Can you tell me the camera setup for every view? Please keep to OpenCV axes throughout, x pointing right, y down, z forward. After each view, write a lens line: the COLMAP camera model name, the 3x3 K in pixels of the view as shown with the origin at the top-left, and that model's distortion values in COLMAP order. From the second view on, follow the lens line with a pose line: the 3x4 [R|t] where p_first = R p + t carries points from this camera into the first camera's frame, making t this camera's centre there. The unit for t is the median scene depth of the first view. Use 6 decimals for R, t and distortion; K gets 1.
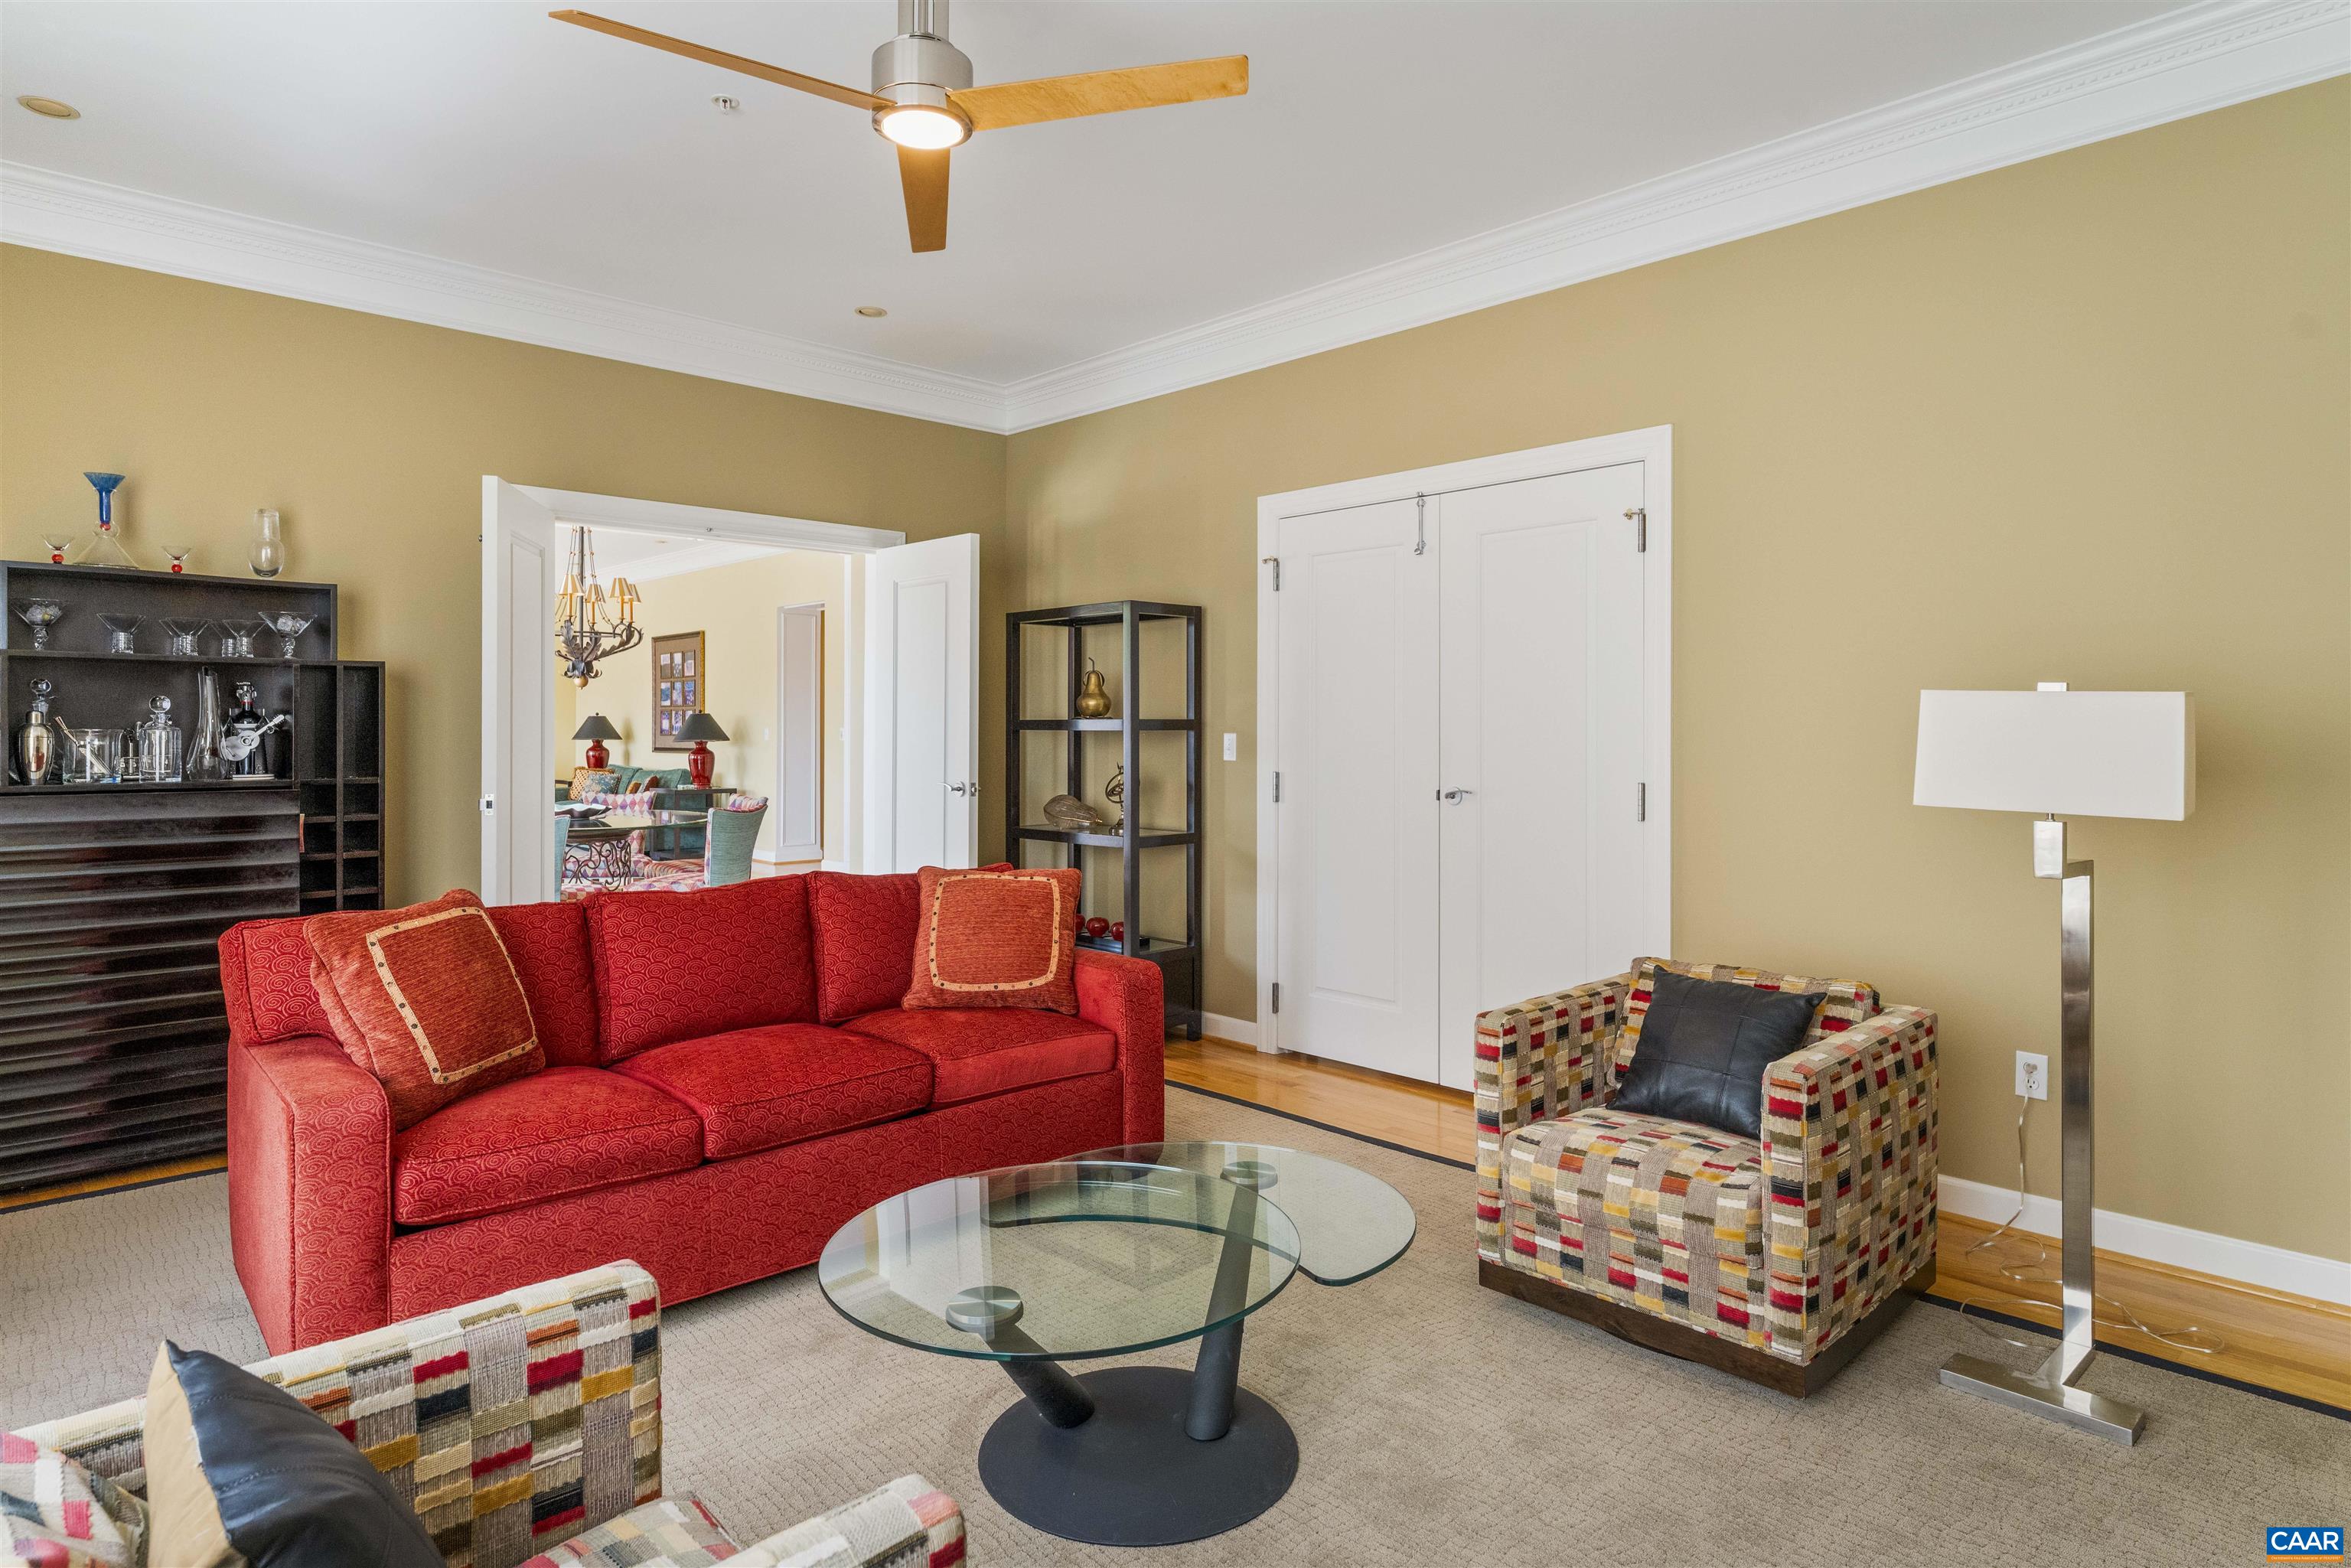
lens RADIAL K [[1302.9, 0, 1172.0], [0, 1302.9, 693.8], [0, 0, 1]] dist [0.086953, 0.000426]
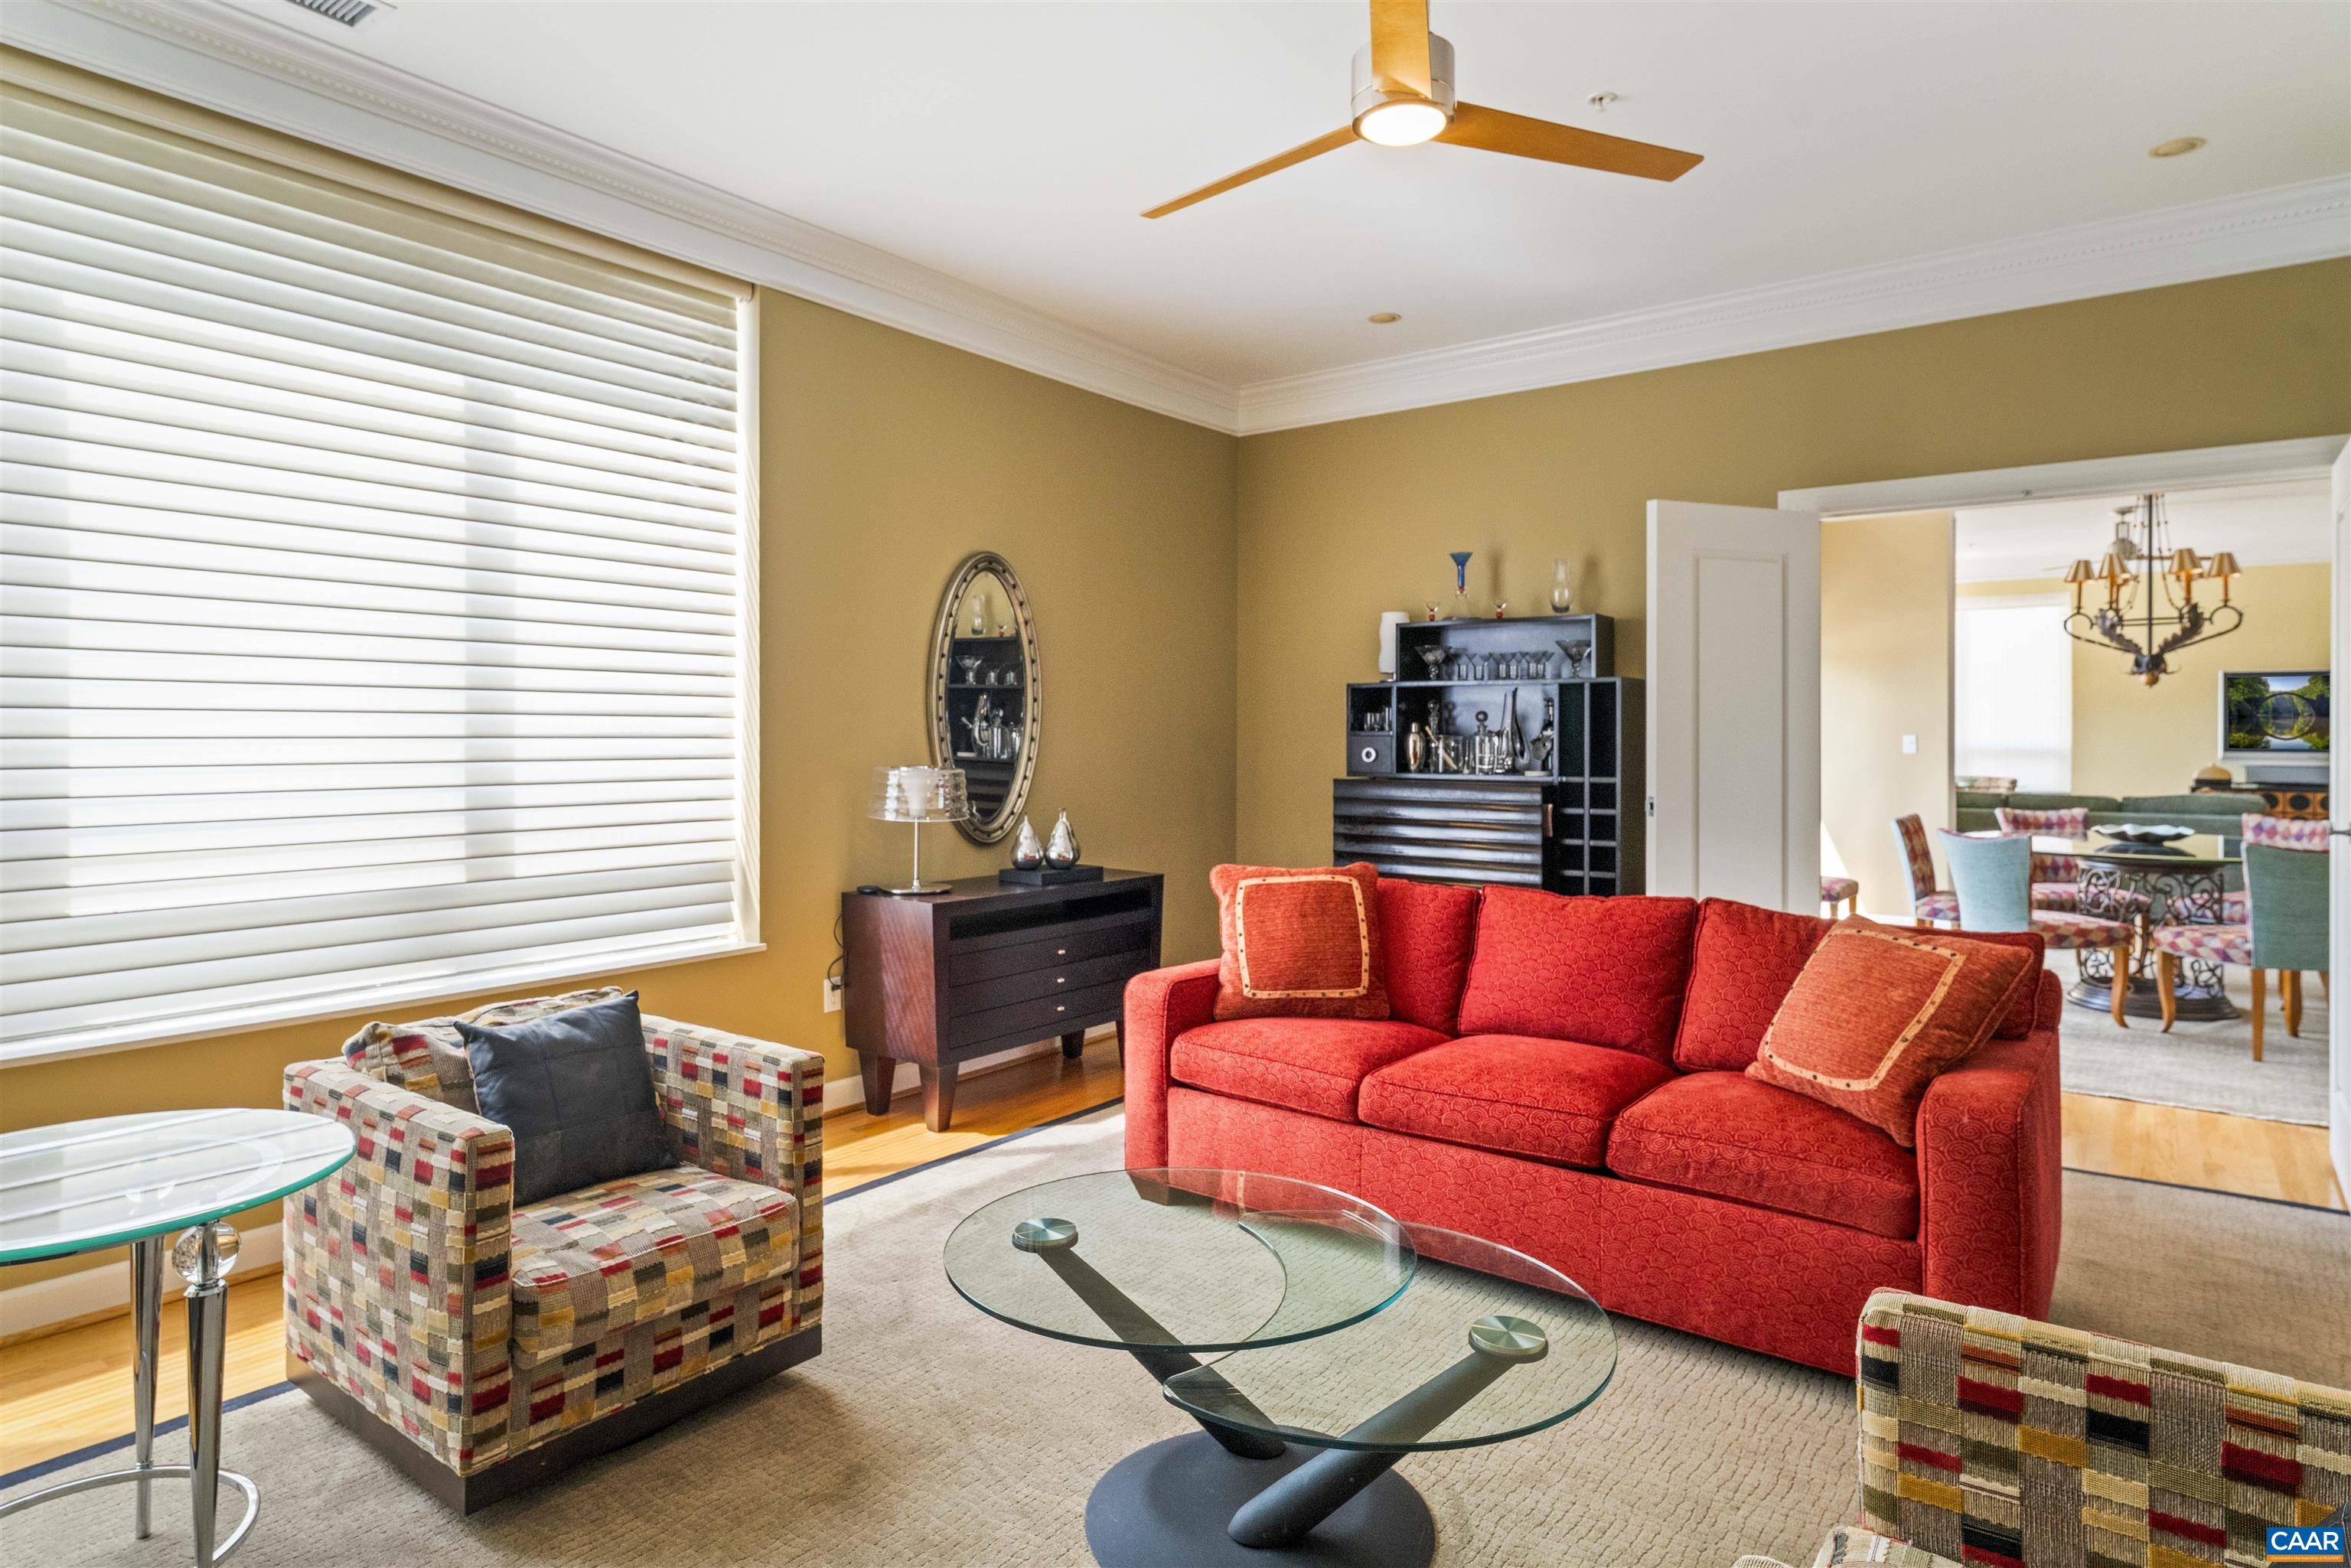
lens RADIAL K [[1309.4, 0, 1175.5], [0, 1309.4, 784.0], [0, 0, 1]] dist [-0.053436, 0.000963]
pose [[0.157478, 0.038213, -0.986783, 0.467780], [0.030367, 0.998591, 0.043517, 0.008144], [0.987055, -0.036819, 0.156096, 0.452161]]
